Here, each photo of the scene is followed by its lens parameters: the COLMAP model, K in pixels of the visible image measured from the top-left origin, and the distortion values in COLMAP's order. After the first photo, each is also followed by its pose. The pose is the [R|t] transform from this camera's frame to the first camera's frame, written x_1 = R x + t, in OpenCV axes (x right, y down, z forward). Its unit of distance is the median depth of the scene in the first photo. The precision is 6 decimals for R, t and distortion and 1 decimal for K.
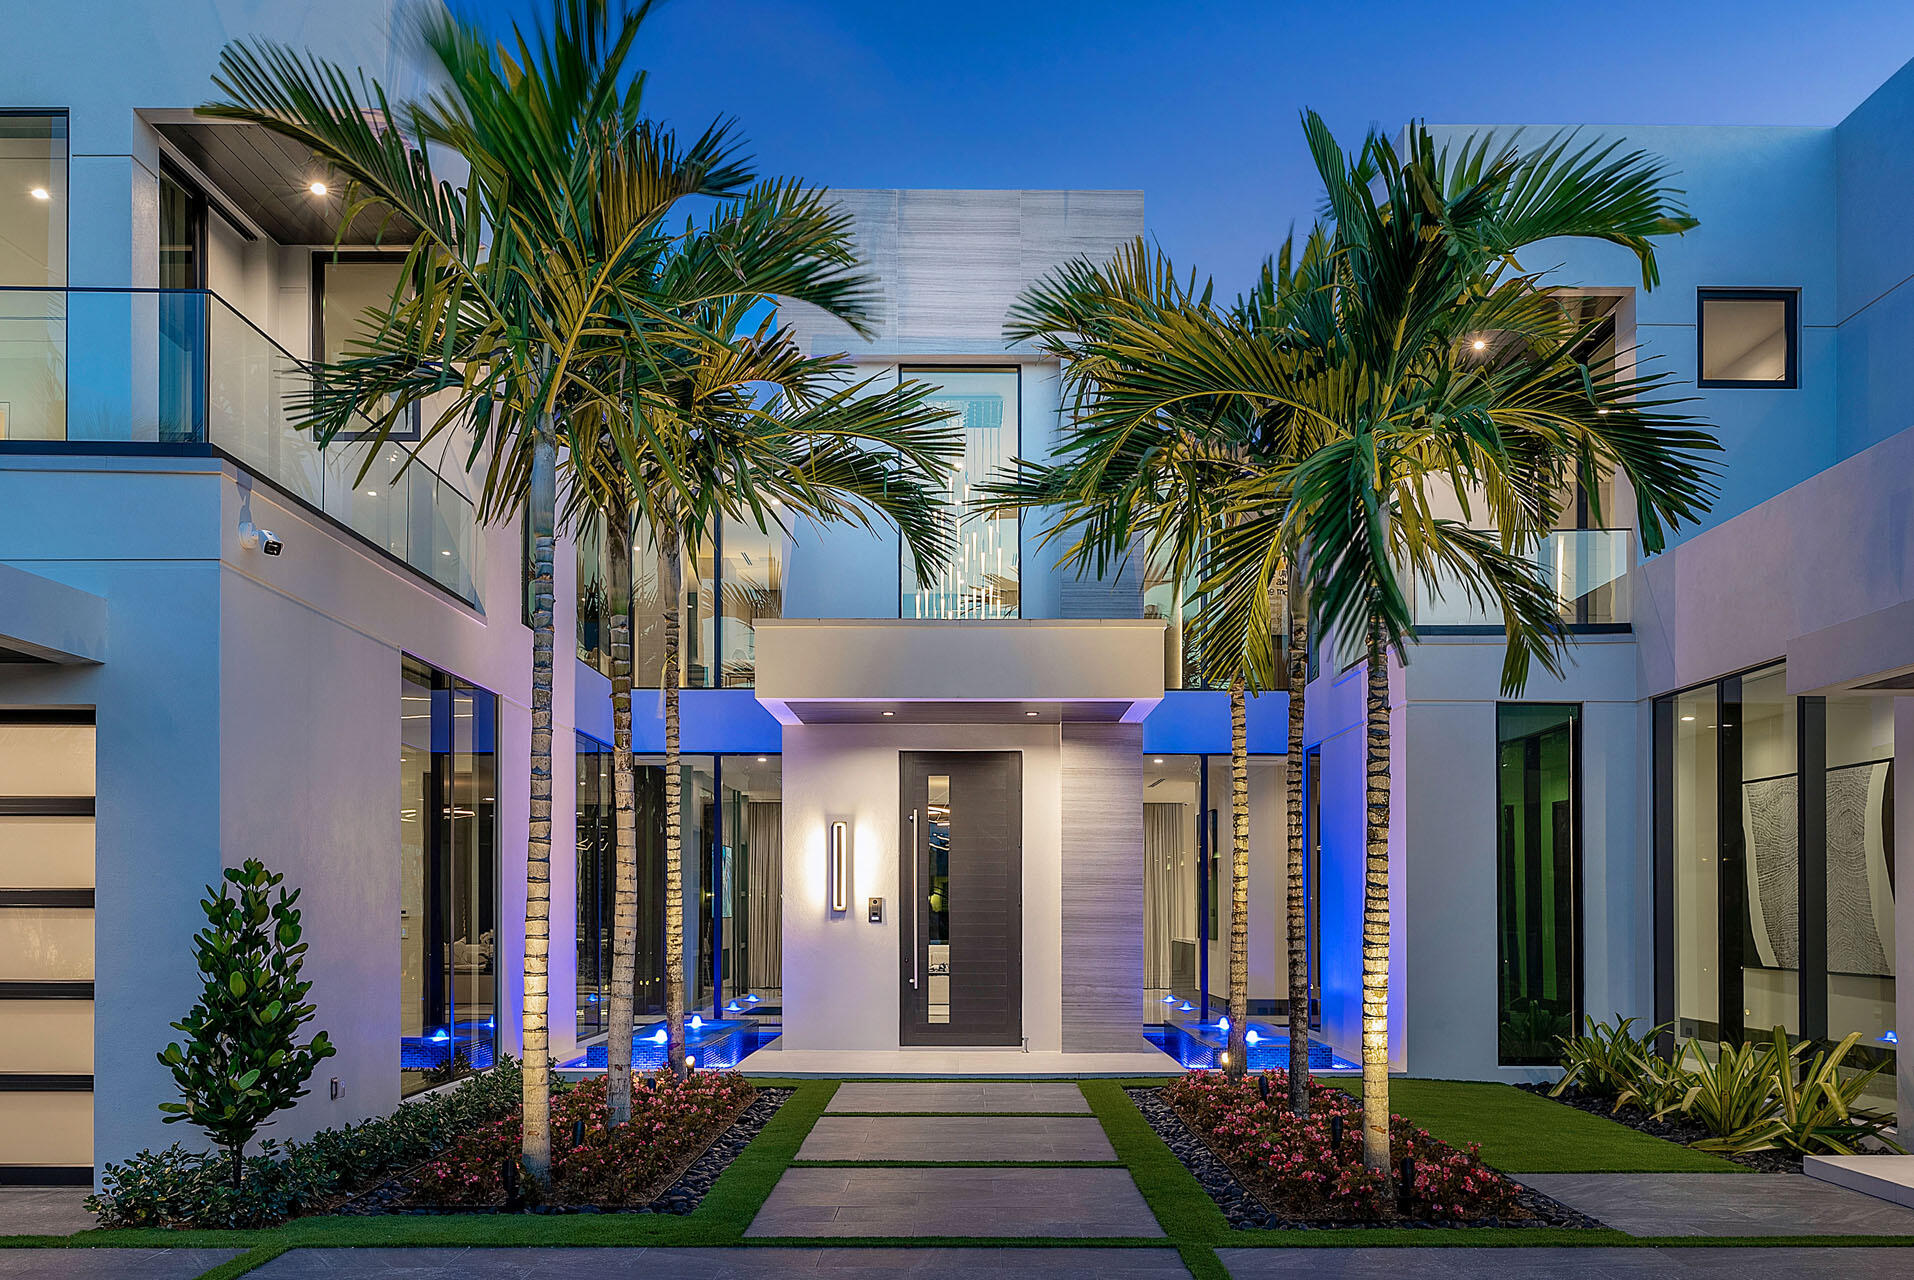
lens RADIAL K [[1539.8, 0, 958.7], [0, 1539.8, 878.2], [0, 0, 1]] dist [0.002941, -0.000897]
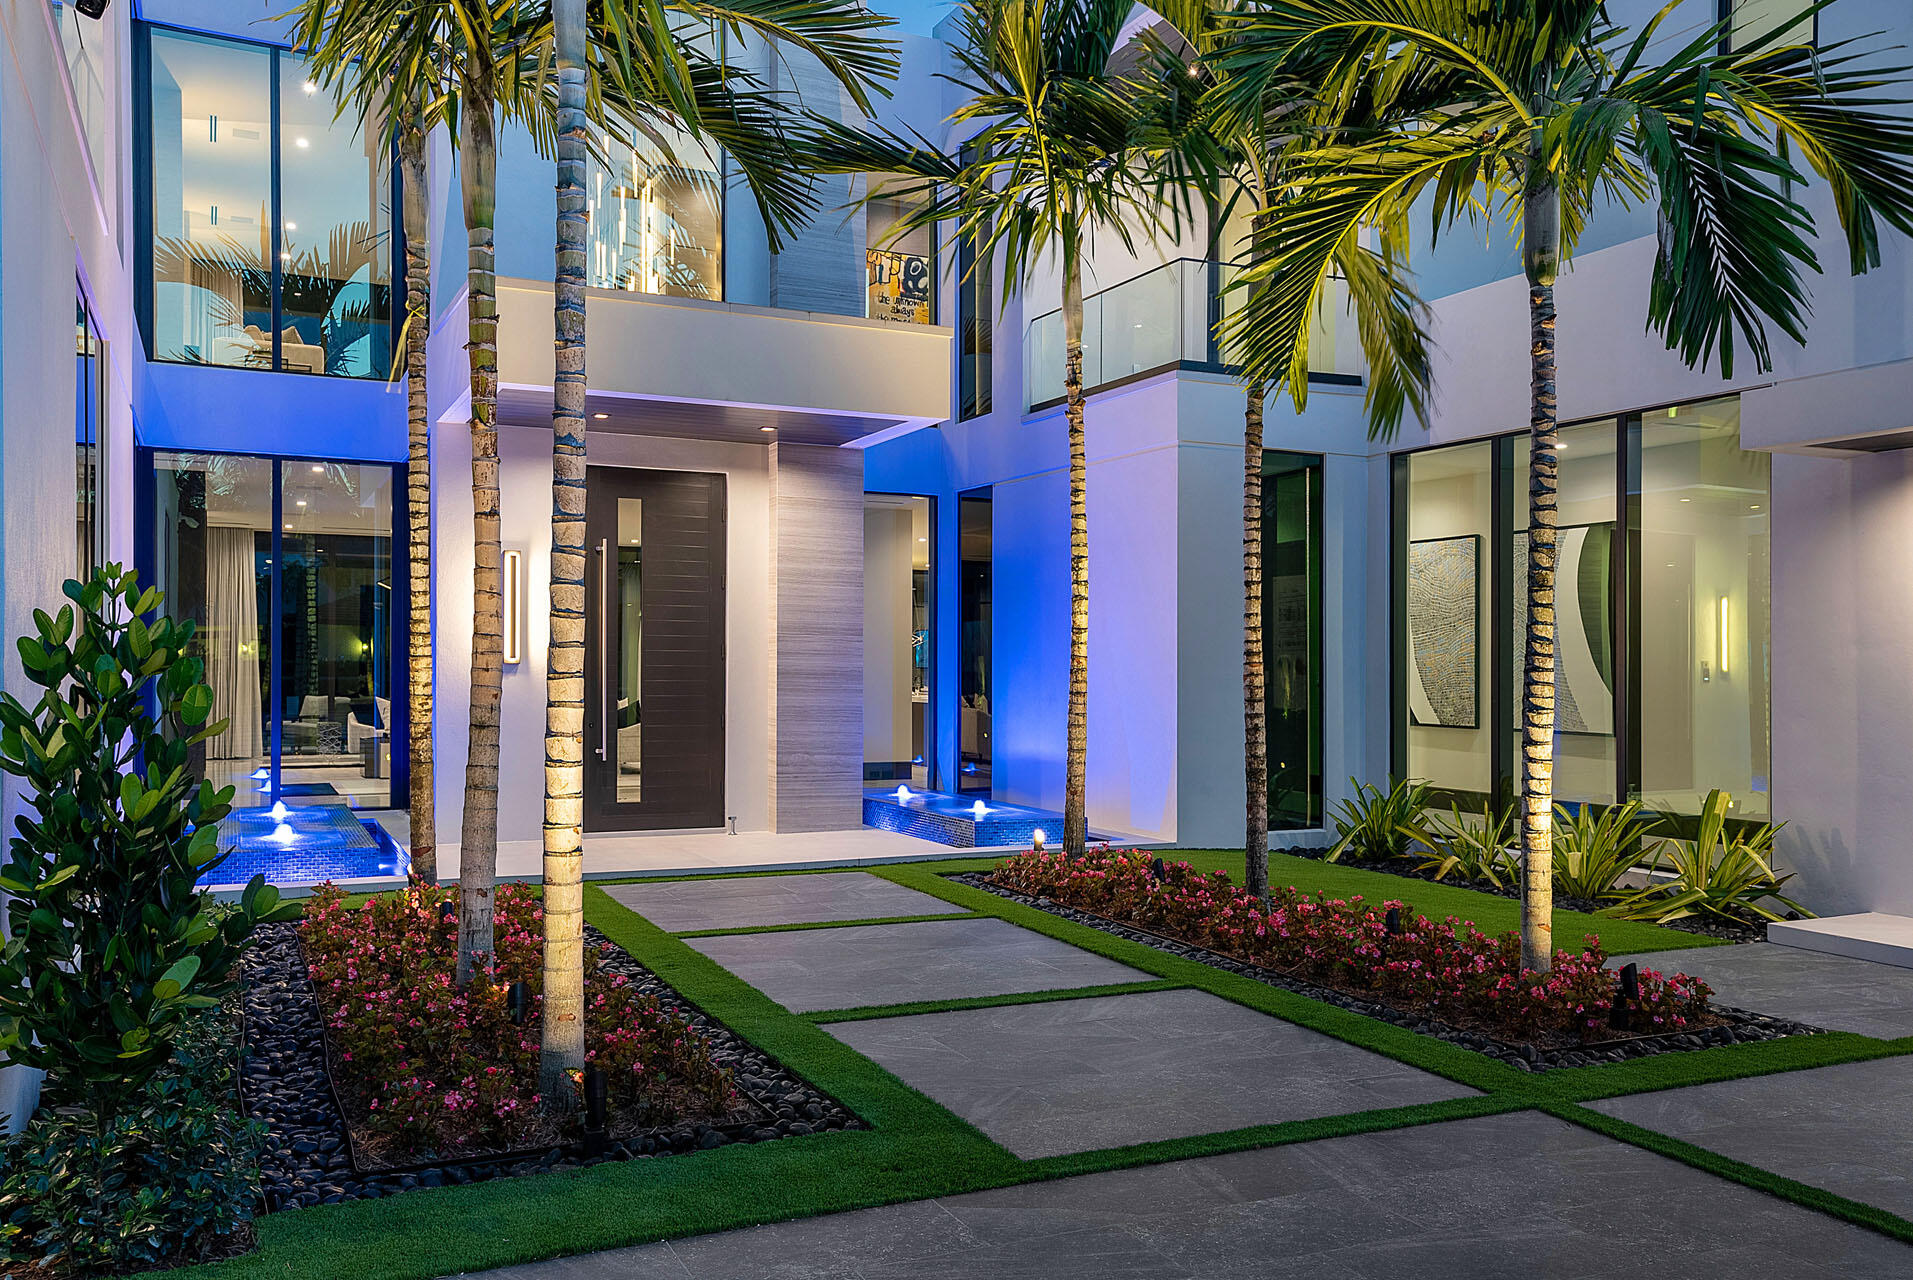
lens RADIAL K [[1572.3, 0, 954.1], [0, 1572.3, 648.4], [0, 0, 1]] dist [0.037238, 0.001702]
pose [[0.917024, 0.010264, 0.398699, -0.195368], [-0.014478, 0.999867, 0.007559, 0.004099], [-0.398568, -0.012704, 0.917051, 0.175048]]
